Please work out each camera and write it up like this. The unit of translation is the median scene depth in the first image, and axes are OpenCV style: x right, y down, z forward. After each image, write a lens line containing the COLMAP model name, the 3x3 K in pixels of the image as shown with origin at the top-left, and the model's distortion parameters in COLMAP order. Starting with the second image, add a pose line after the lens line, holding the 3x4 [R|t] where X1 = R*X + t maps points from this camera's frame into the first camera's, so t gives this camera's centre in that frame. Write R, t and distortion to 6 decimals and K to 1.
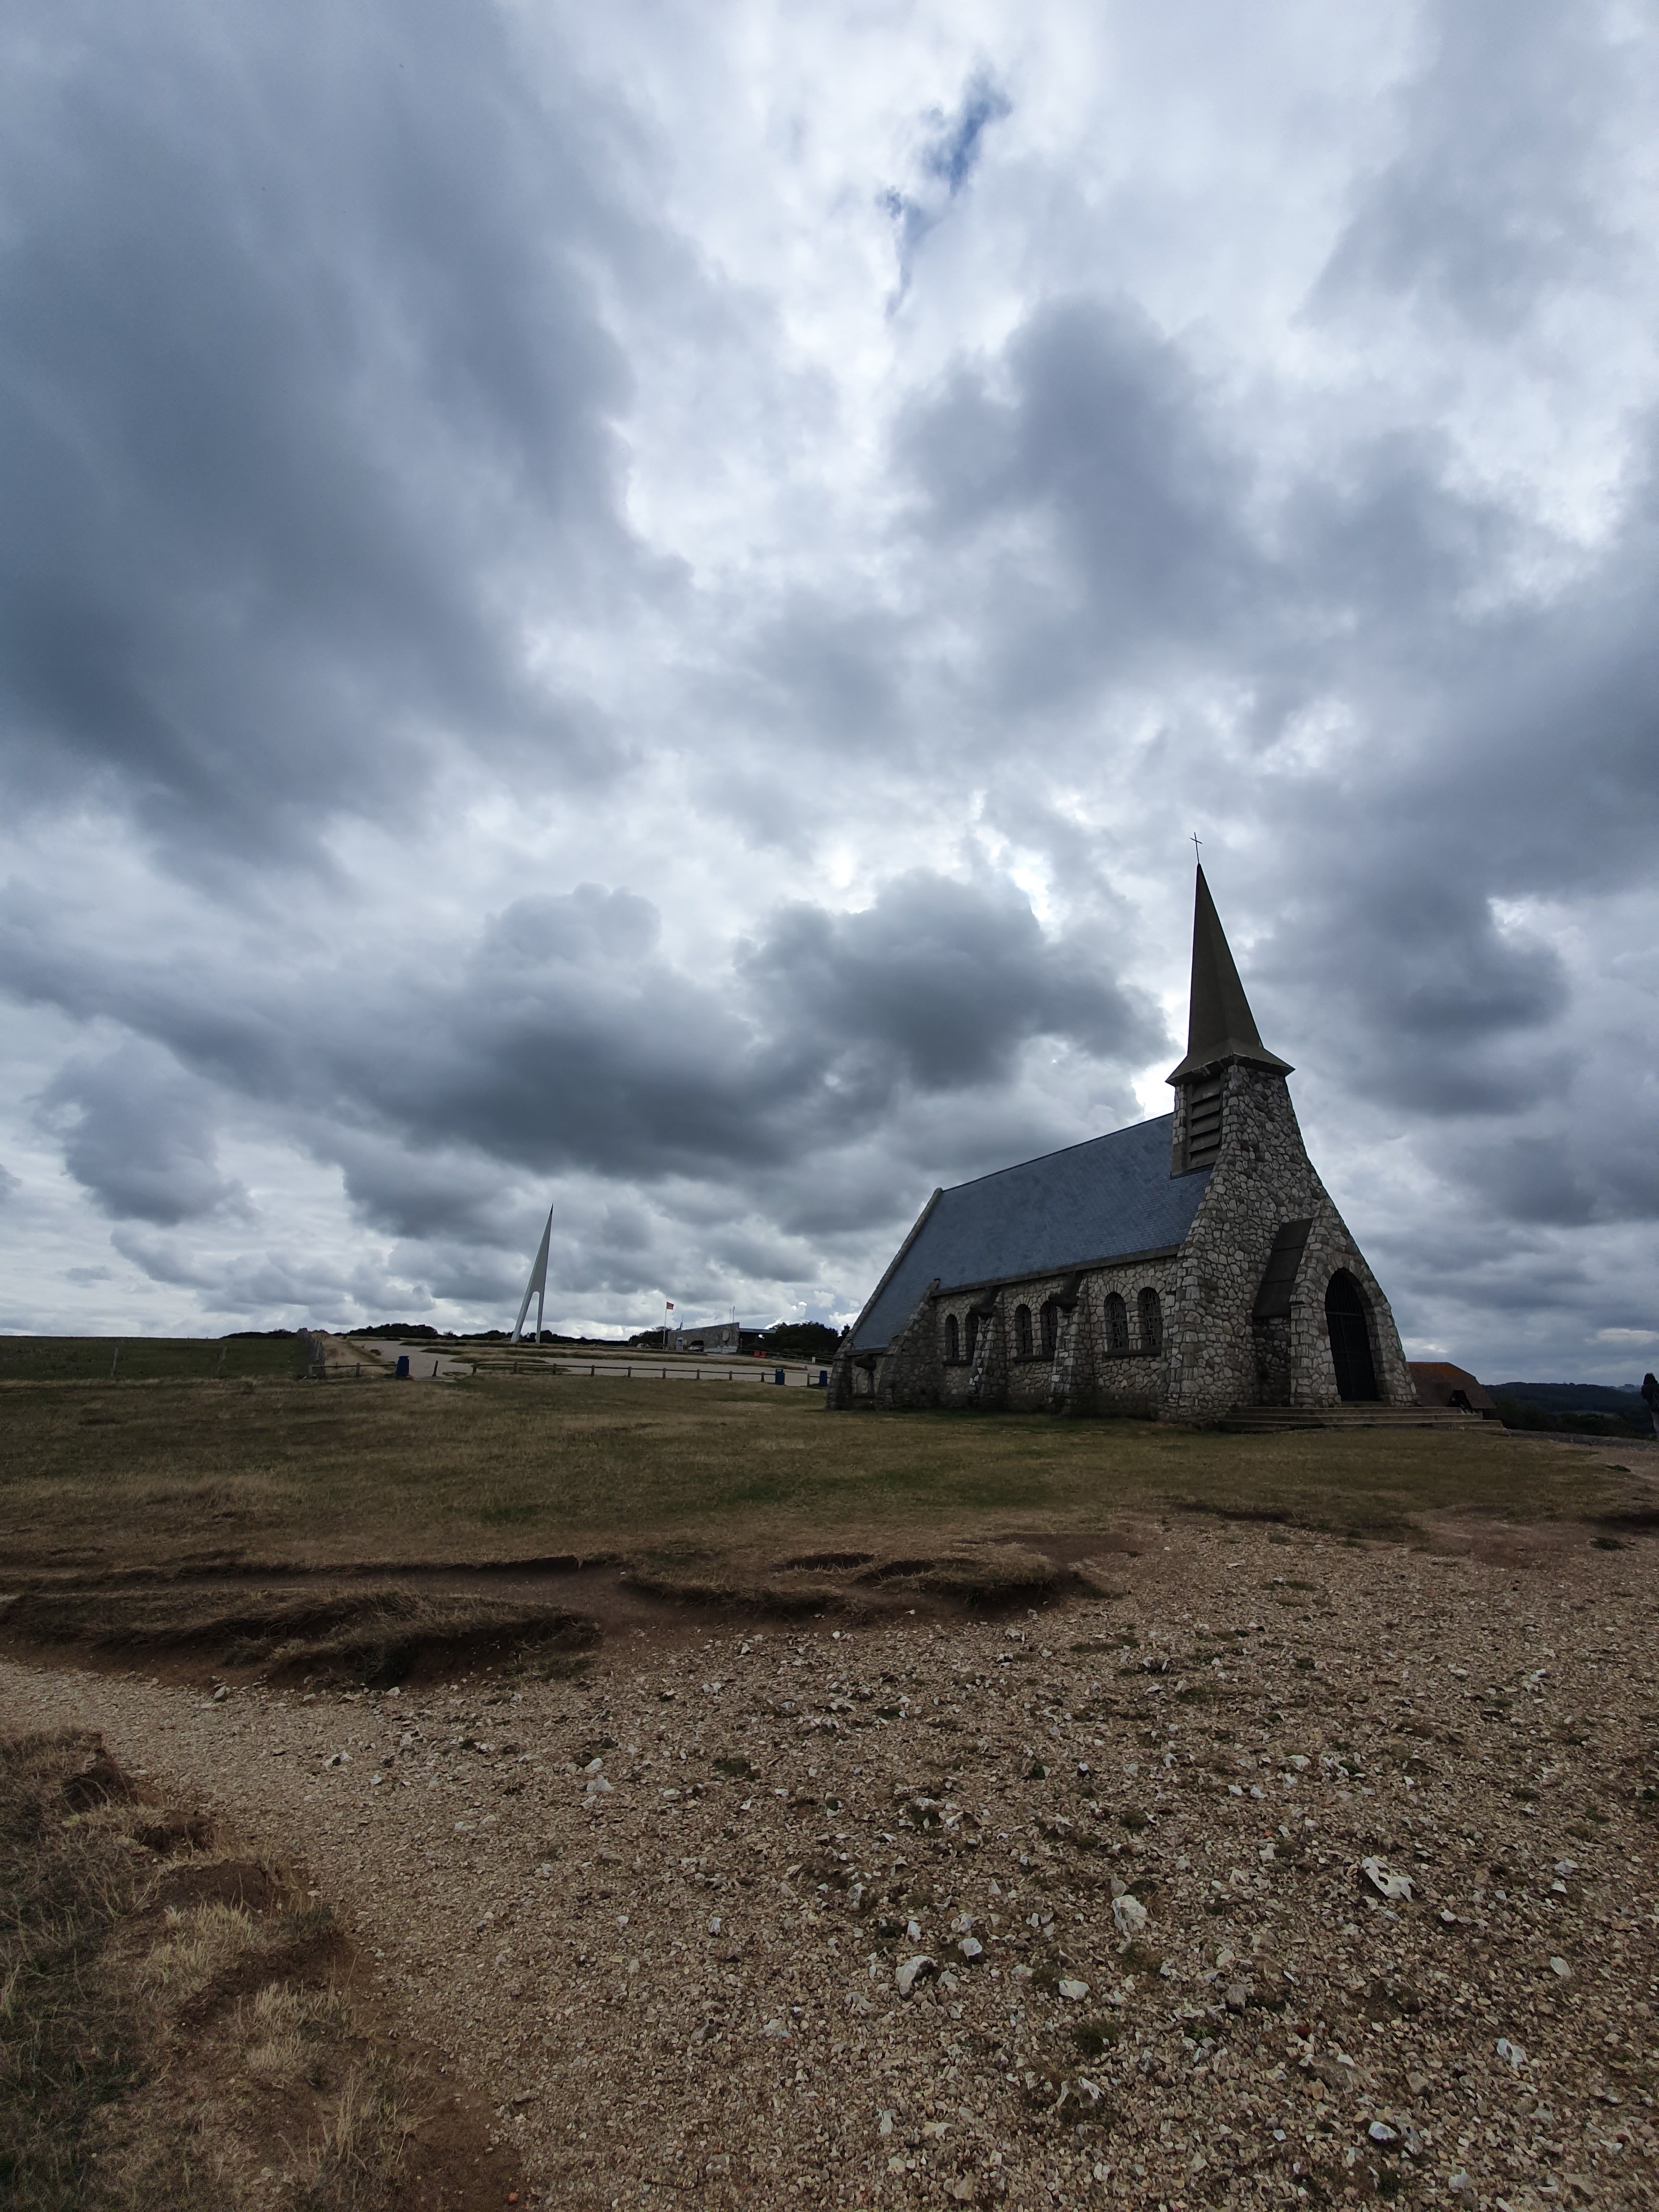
lens RADIAL K [[831.2, 0, 866.5], [0, 831.2, 1131.3], [0, 0, 1]] dist [0.012737, 0.000023]
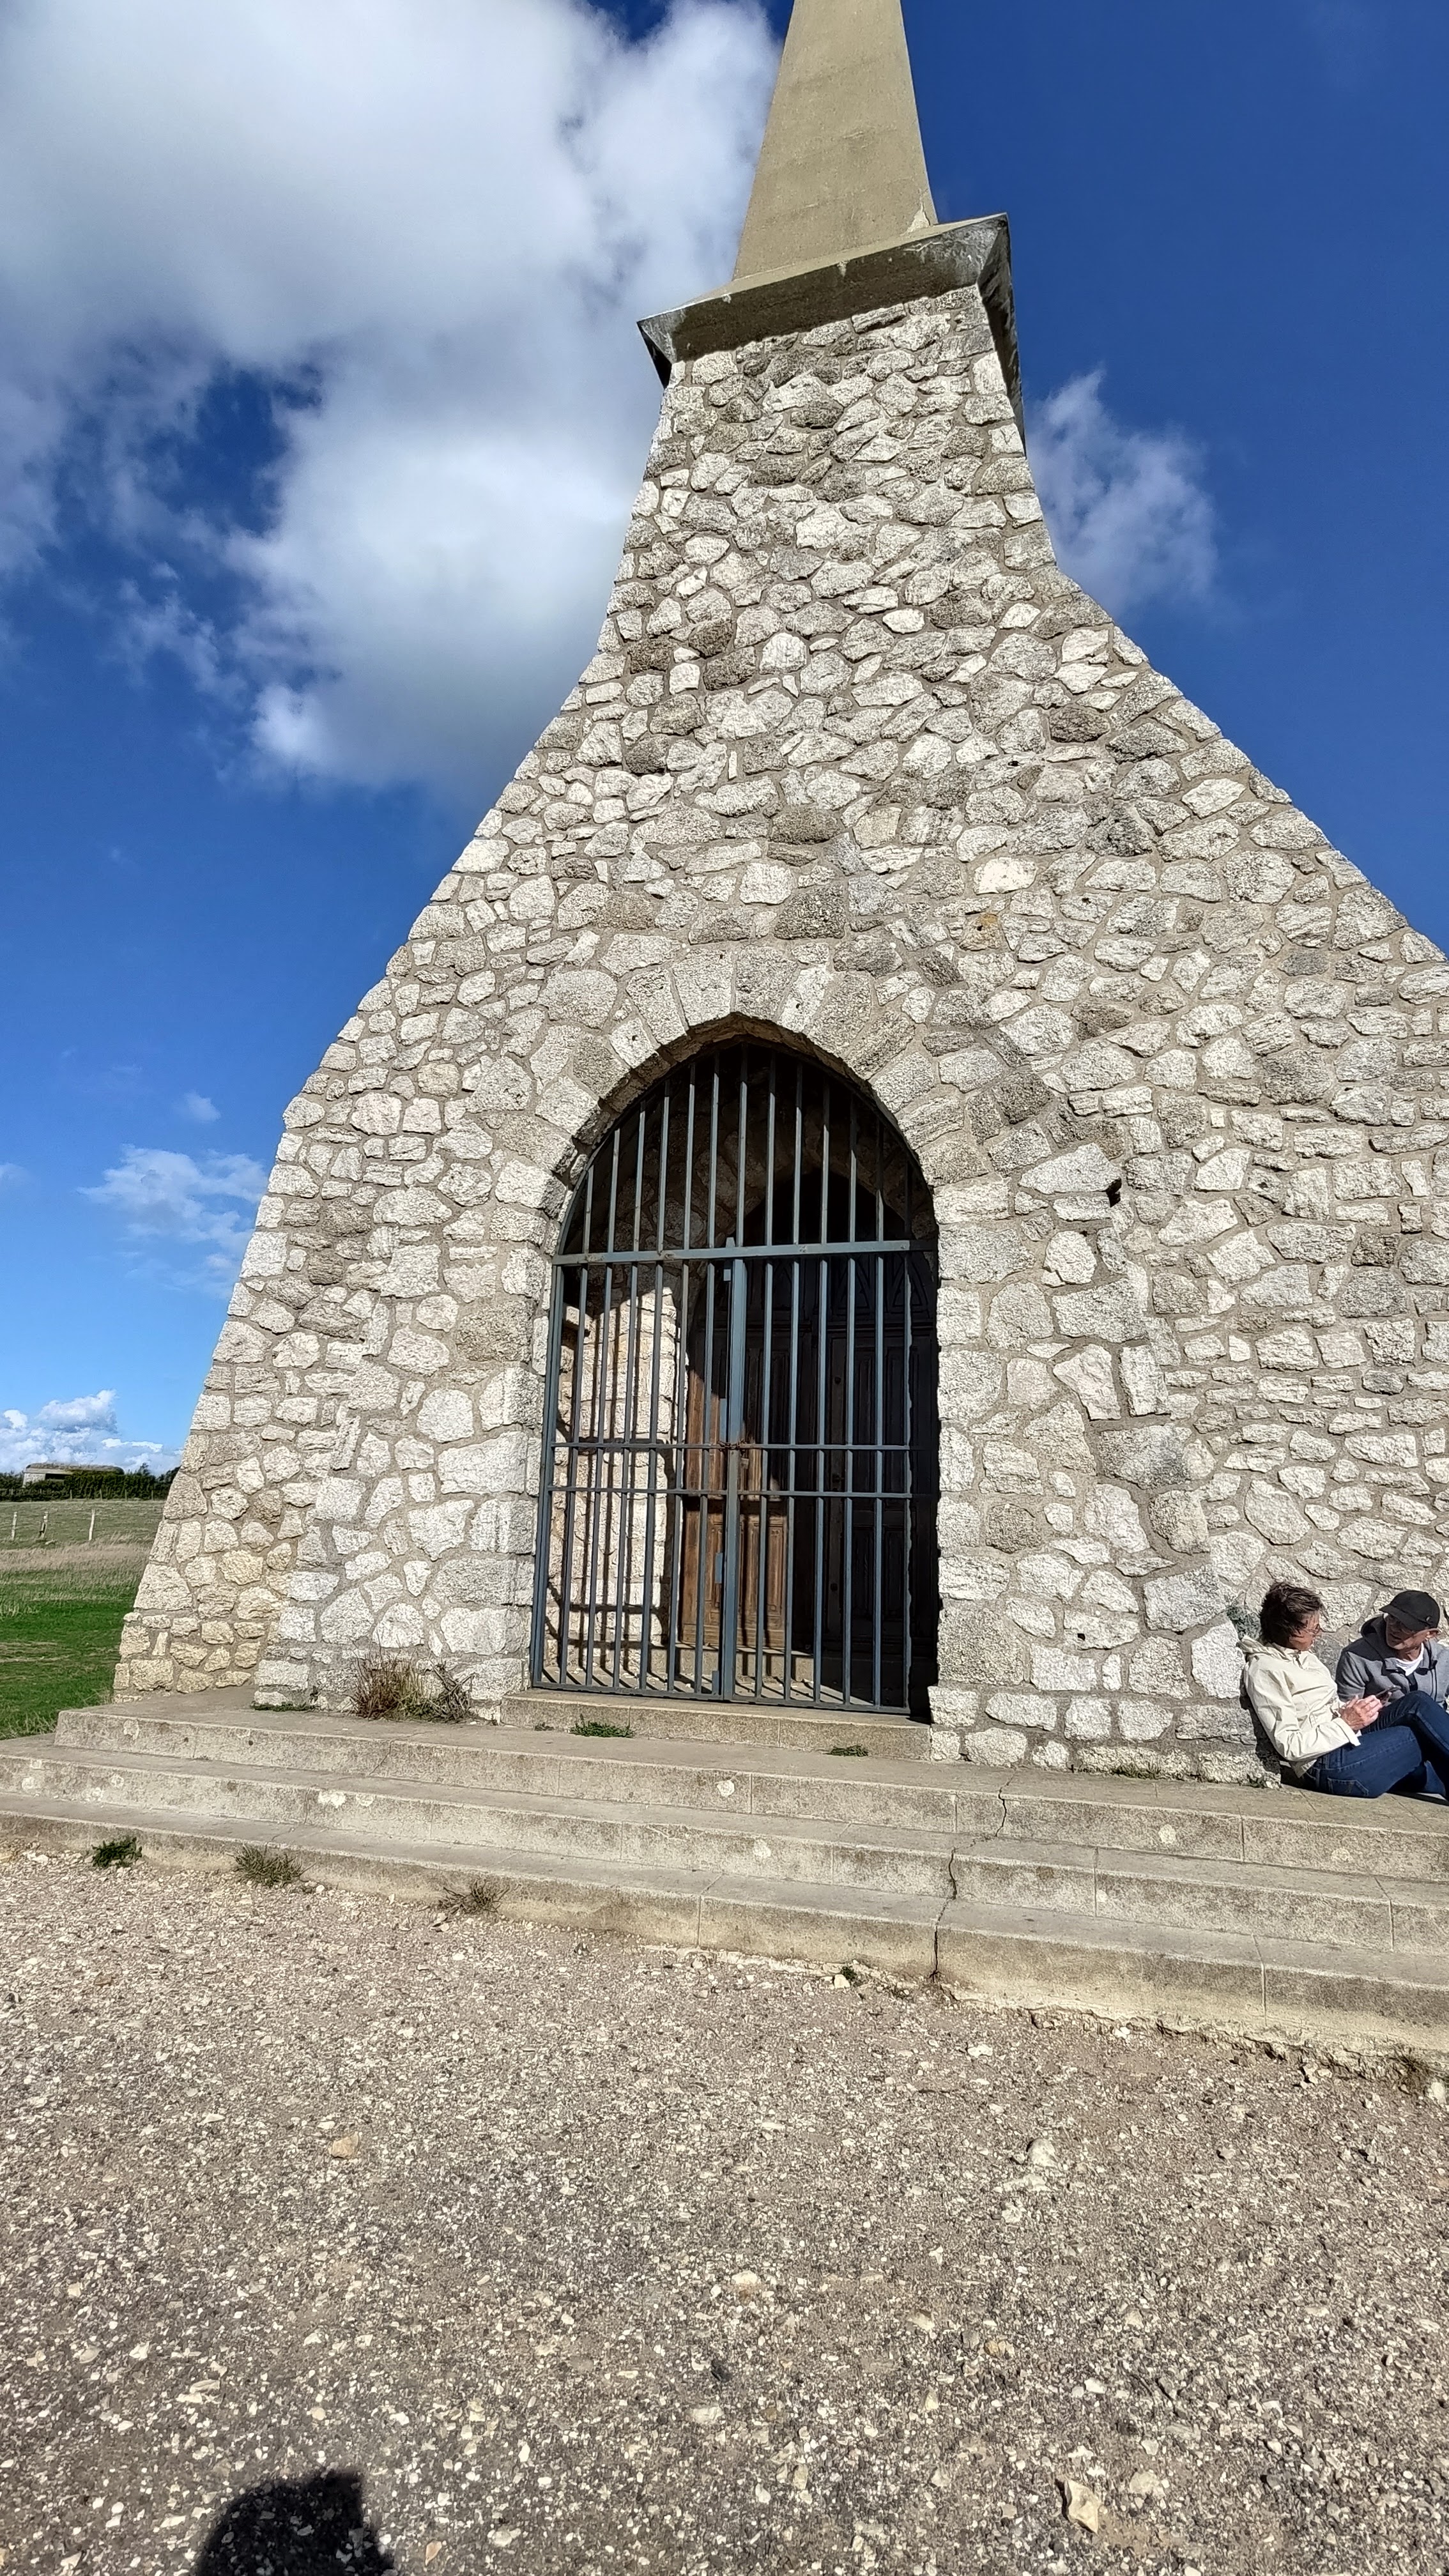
lens RADIAL K [[1267.3, 0, 739.9], [0, 1267.3, 1278.4], [0, 0, 1]] dist [-0.005491, -0.001073]
pose [[0.702486, -0.131658, -0.699414, 0.683957], [0.179880, 0.983678, -0.004498, 0.199294], [0.688591, -0.122650, 0.714702, 0.696687]]
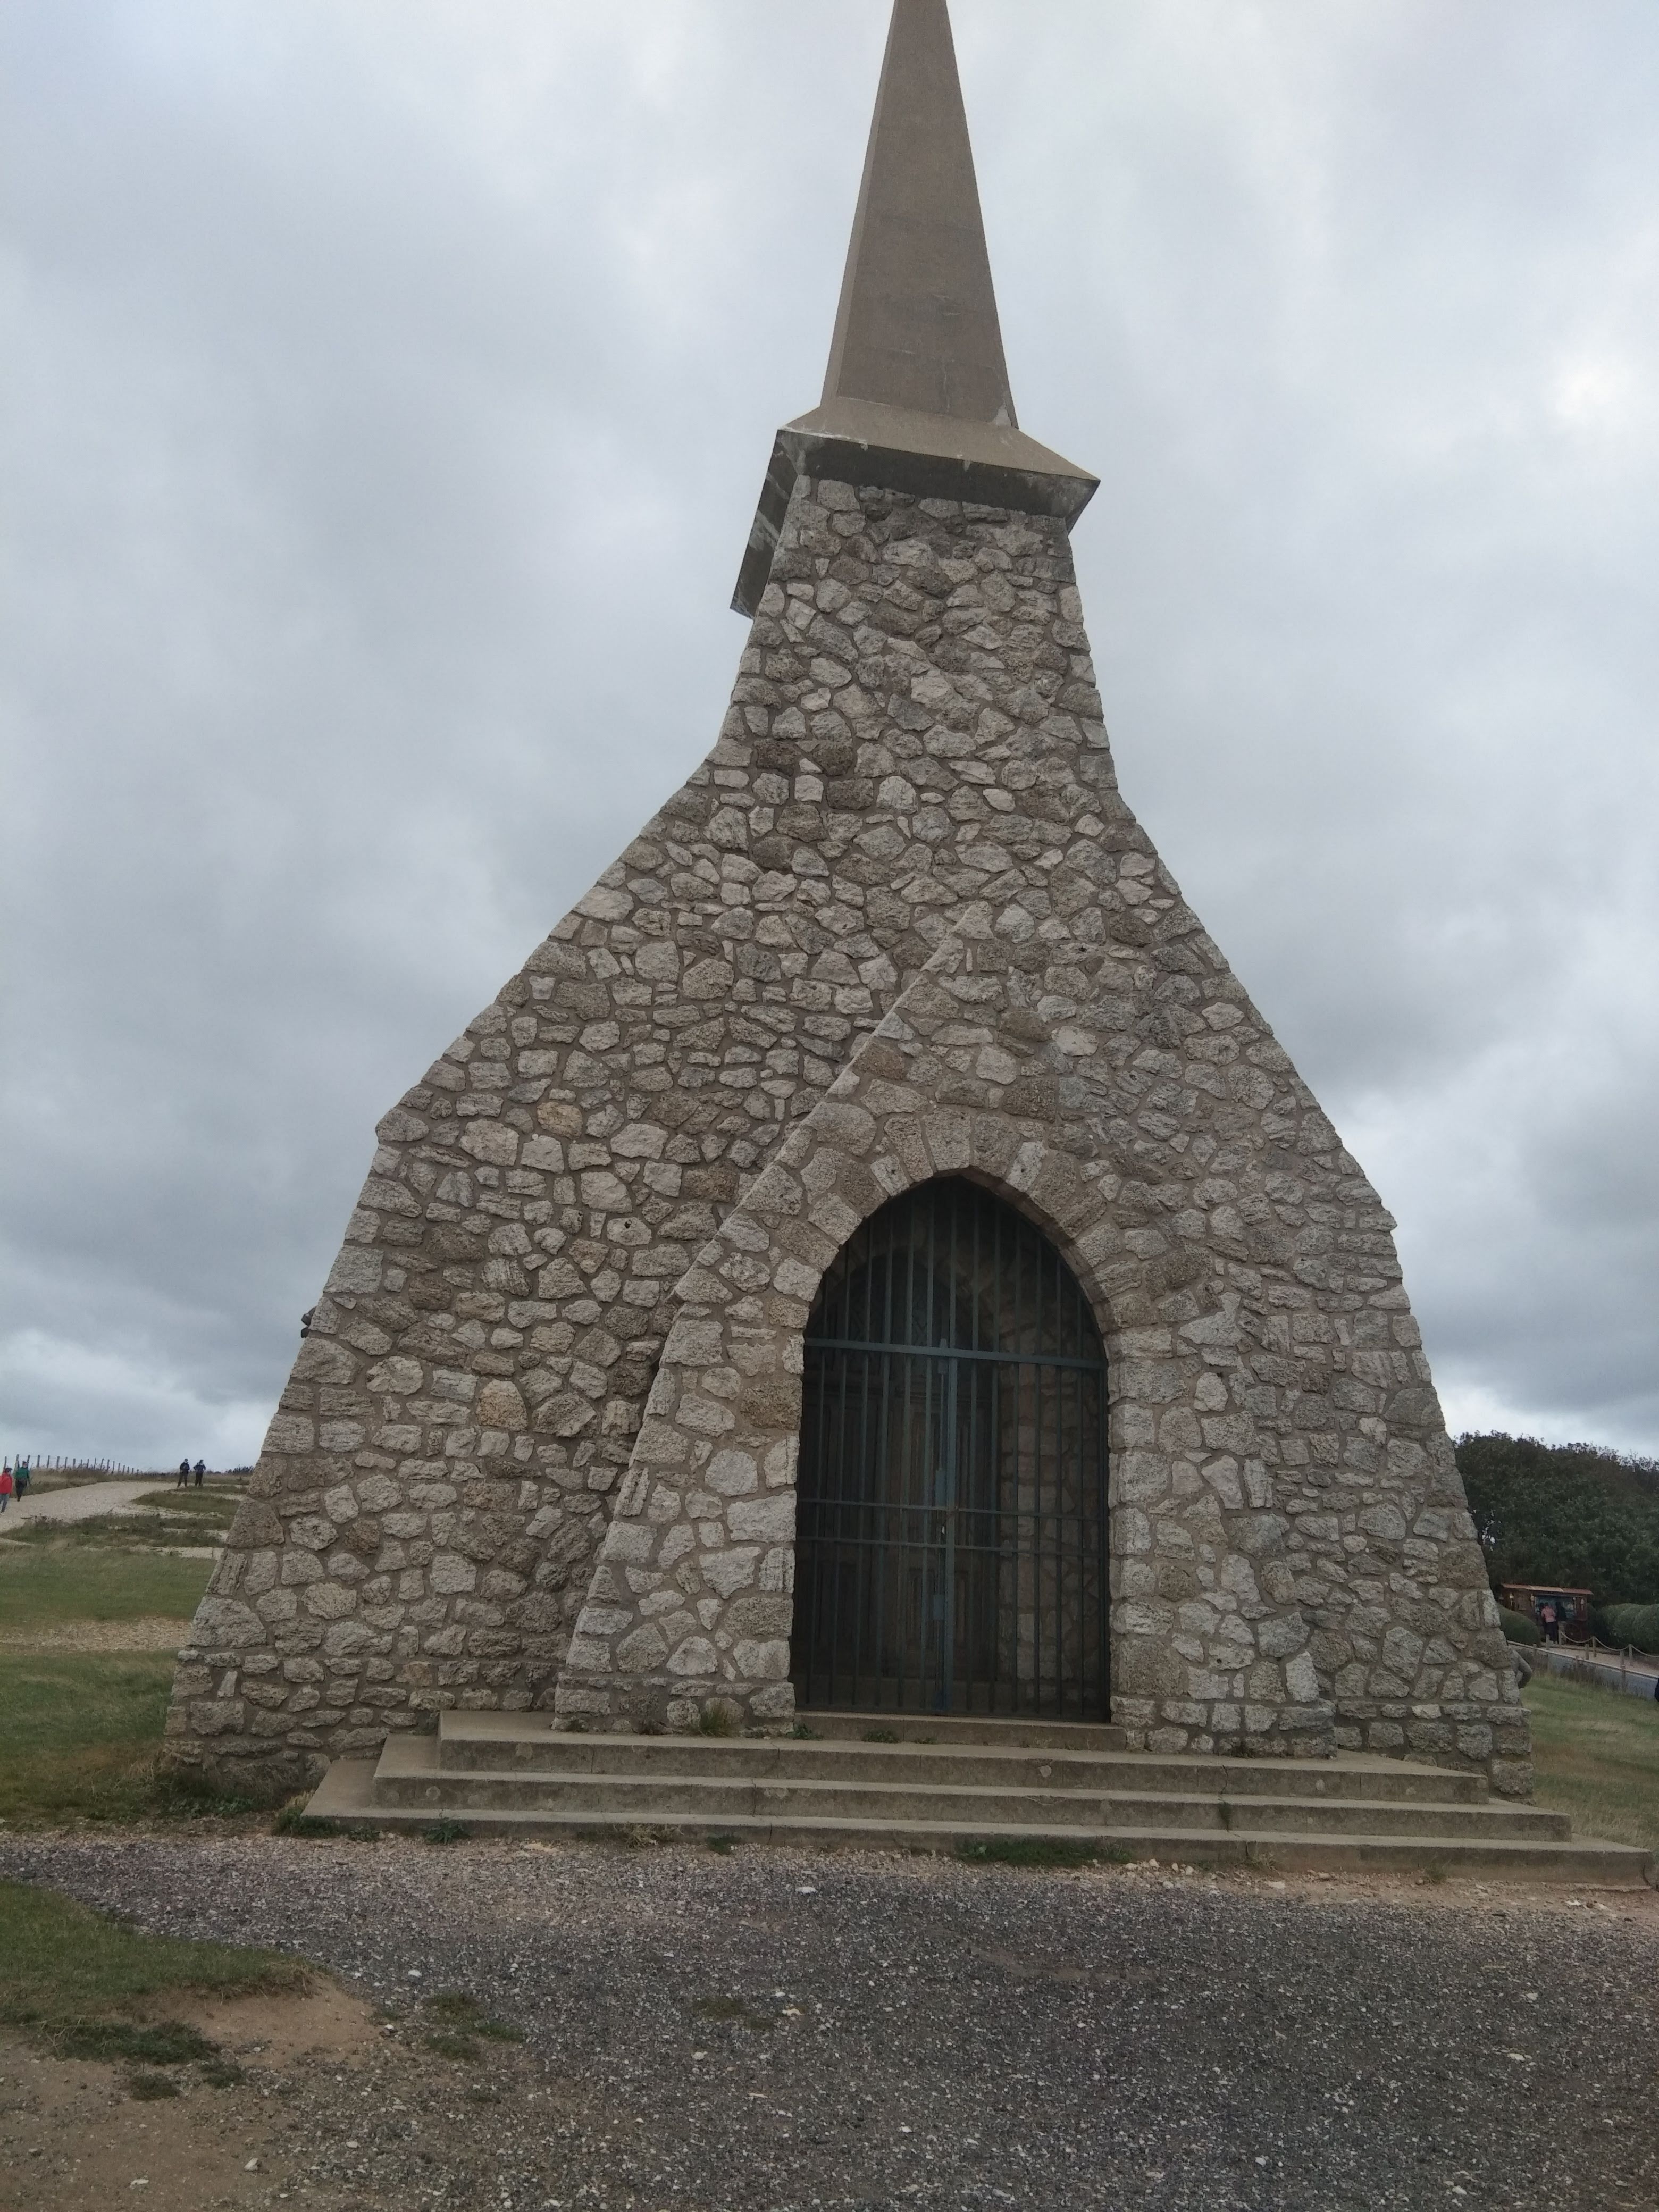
lens RADIAL K [[1759.9, 0, 822.5], [0, 1759.9, 1082.0], [0, 0, 1]] dist [0.096872, -0.096964]
pose [[0.958764, -0.038595, -0.281572, 0.602144], [0.040531, 0.999178, 0.001052, 0.119738], [0.281300, -0.012421, 0.959540, 0.429844]]
